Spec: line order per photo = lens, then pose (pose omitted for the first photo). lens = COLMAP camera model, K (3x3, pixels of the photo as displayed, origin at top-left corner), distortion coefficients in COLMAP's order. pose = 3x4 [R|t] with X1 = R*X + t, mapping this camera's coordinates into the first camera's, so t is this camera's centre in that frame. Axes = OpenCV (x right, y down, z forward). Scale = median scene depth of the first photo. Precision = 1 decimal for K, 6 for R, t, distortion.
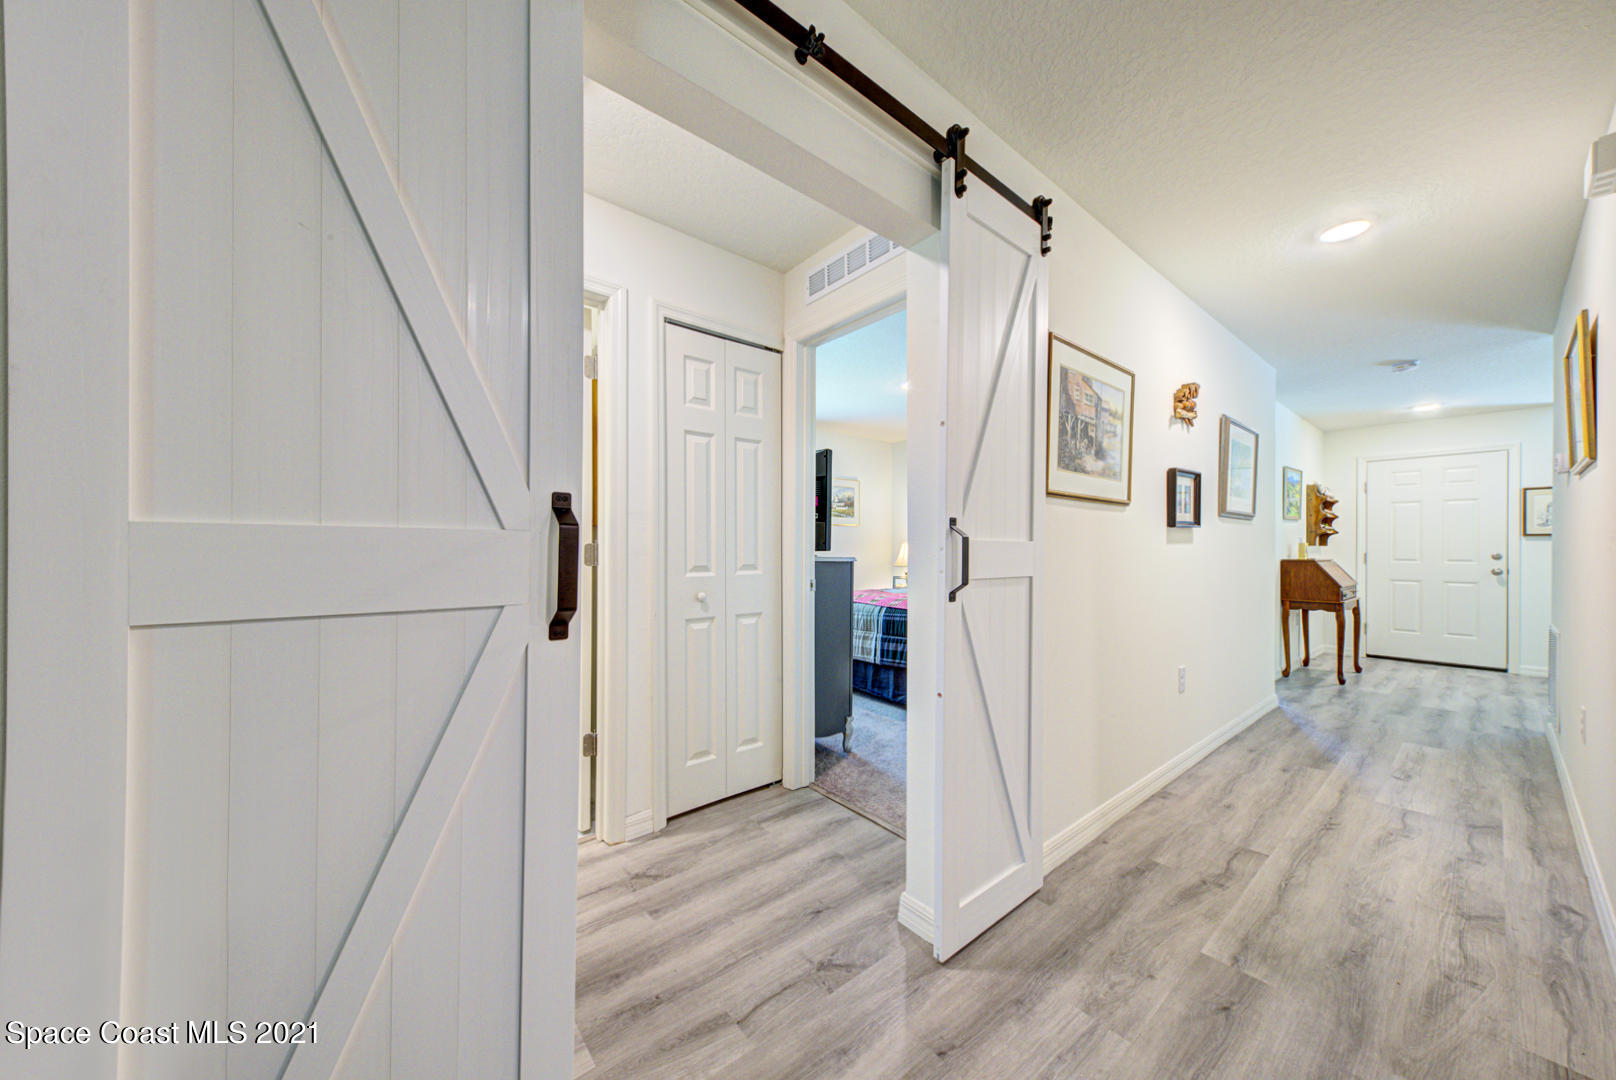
lens RADIAL K [[546.0, 0, 805.5], [0, 546.0, 548.4], [0, 0, 1]] dist [0.000495, -0.007138]
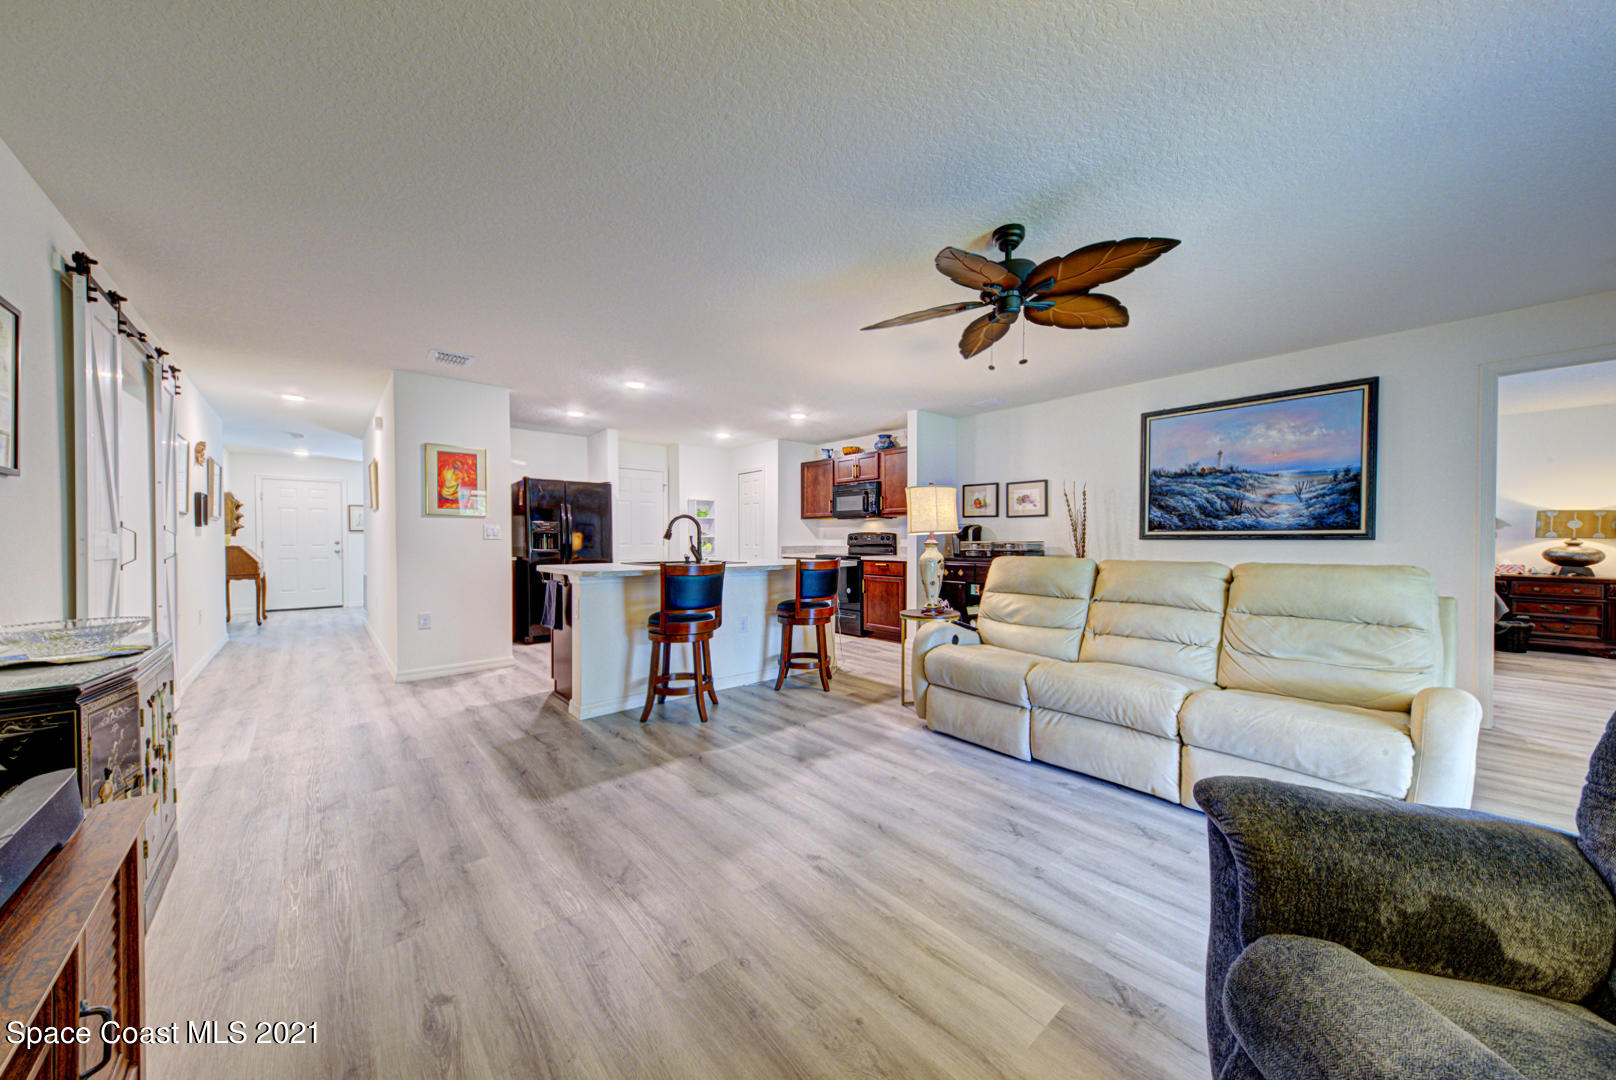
lens RADIAL K [[570.5, 0, 806.5], [0, 570.5, 548.3], [0, 0, 1]] dist [-0.000158, -0.006502]
pose [[-0.048282, -0.020970, 0.998614, -0.705137], [0.002688, 0.999773, 0.021124, -0.001083], [-0.998830, 0.003704, -0.048215, -0.488411]]
